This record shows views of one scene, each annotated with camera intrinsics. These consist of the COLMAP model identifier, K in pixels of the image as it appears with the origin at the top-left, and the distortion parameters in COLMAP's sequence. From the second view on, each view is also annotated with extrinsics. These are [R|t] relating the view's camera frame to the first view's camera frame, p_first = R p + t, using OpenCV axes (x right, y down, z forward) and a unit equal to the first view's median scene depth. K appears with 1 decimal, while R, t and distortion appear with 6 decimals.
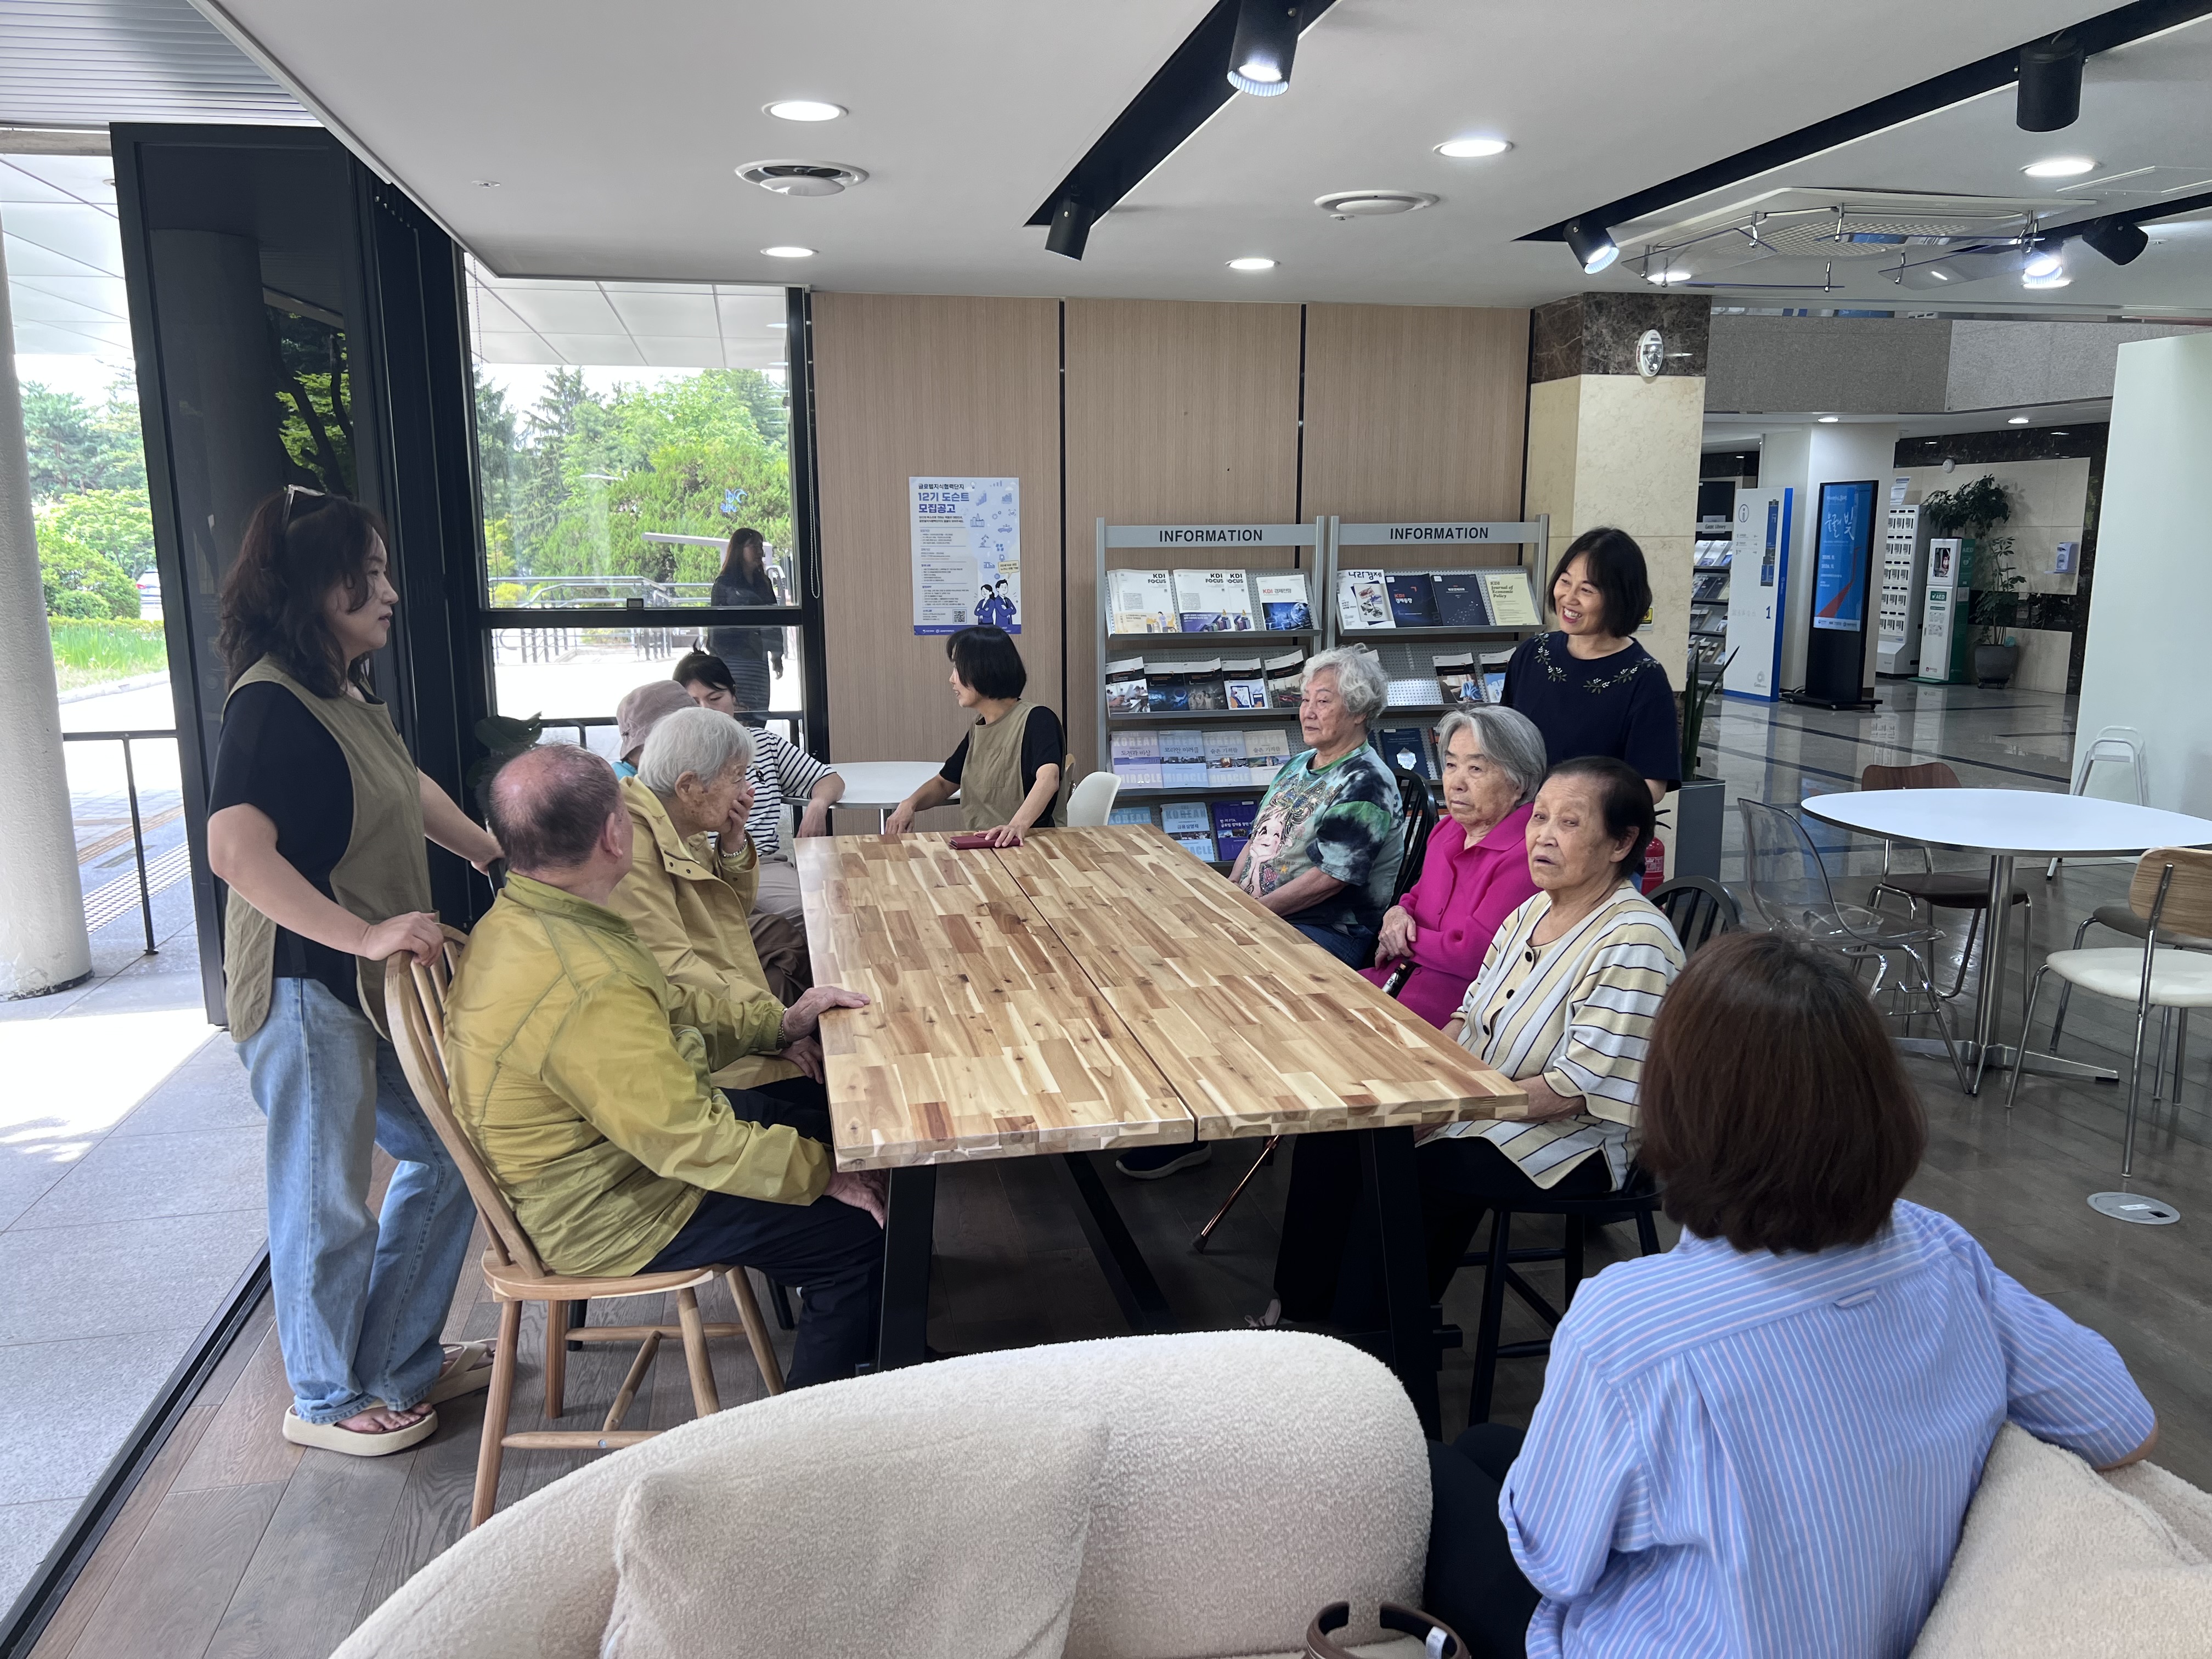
lens RADIAL K [[1659.5, 0, 1099.7], [0, 1659.5, 842.7], [0, 0, 1]] dist [0.037817, -0.021811]
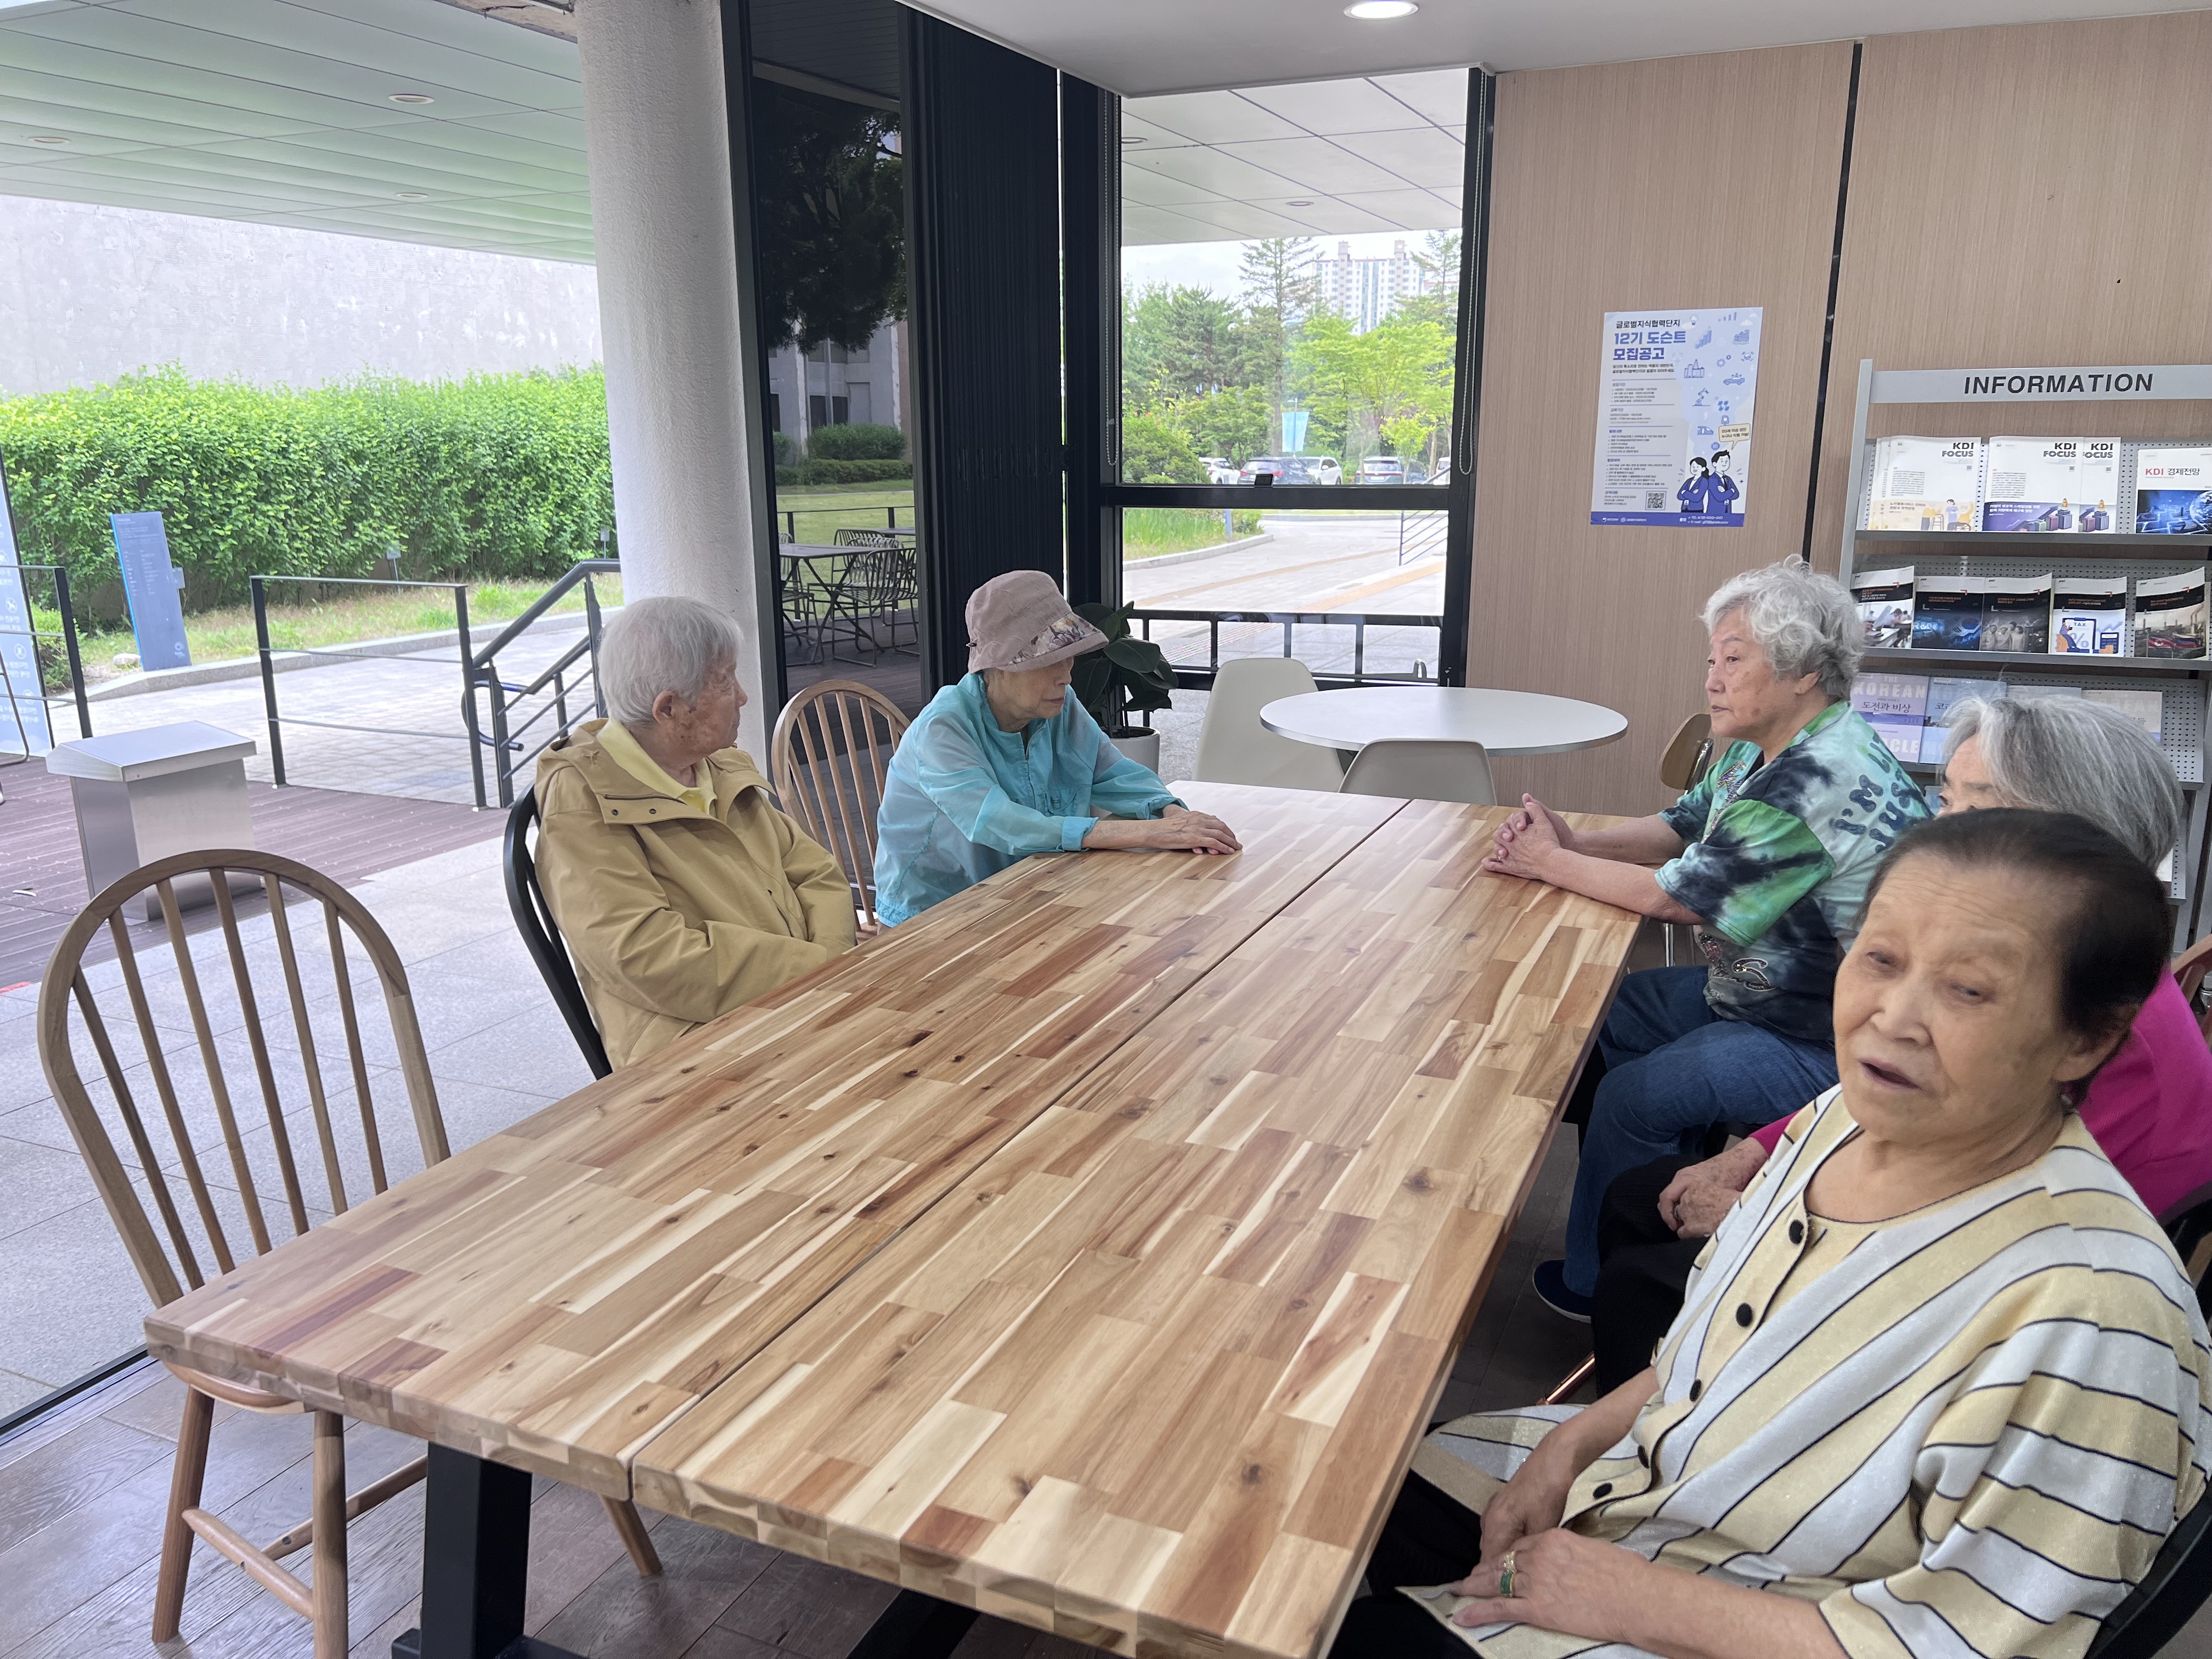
lens RADIAL K [[1659.5, 0, 1106.2], [0, 1659.5, 812.8], [0, 0, 1]] dist [0.037817, -0.021811]
pose [[0.807509, 0.134045, -0.574423, 0.167698], [-0.105832, 0.990958, 0.082470, -0.033624], [0.580284, -0.005803, 0.814394, 0.251409]]
